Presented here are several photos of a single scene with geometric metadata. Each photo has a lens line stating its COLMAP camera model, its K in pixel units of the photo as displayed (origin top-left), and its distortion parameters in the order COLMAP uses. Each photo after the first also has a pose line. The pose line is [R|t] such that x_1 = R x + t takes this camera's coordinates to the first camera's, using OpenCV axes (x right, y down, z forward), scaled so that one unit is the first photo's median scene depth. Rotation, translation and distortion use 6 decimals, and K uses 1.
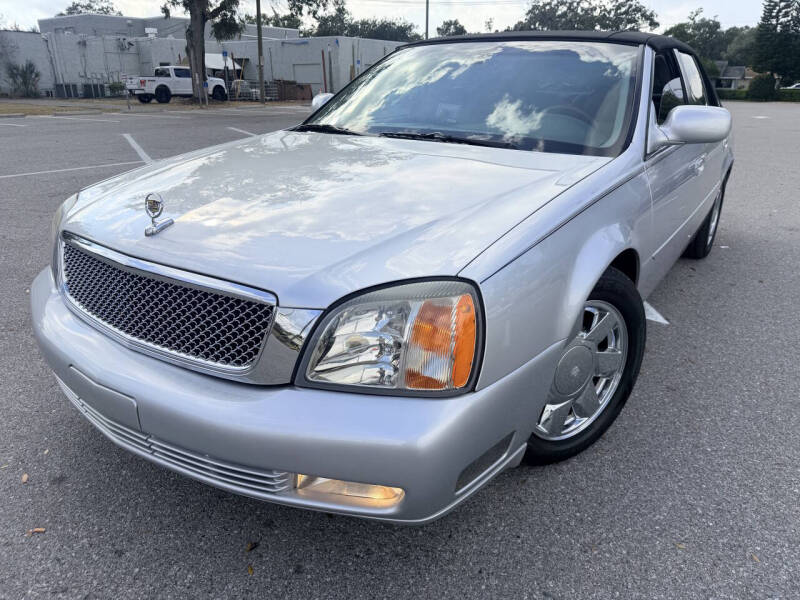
lens RADIAL K [[568.2, 0, 400.3], [0, 568.2, 298.7], [0, 0, 1]] dist [0.004407, -0.012912]
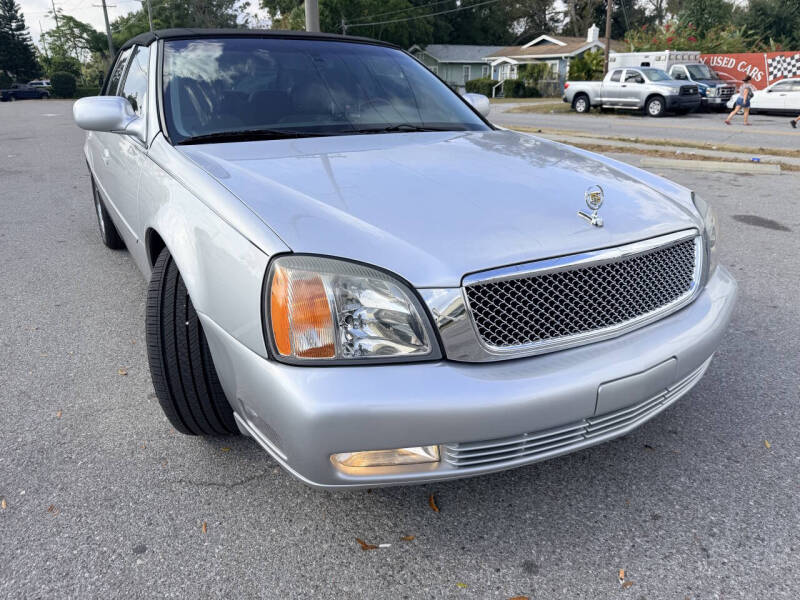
lens RADIAL K [[568.2, 0, 400.3], [0, 568.2, 300.1], [0, 0, 1]] dist [0.004407, -0.012912]
pose [[0.401273, -0.335481, 0.852310, -1.148766], [0.331391, 0.920650, 0.206360, -0.243909], [-0.853909, 0.199641, 0.480608, 0.638925]]
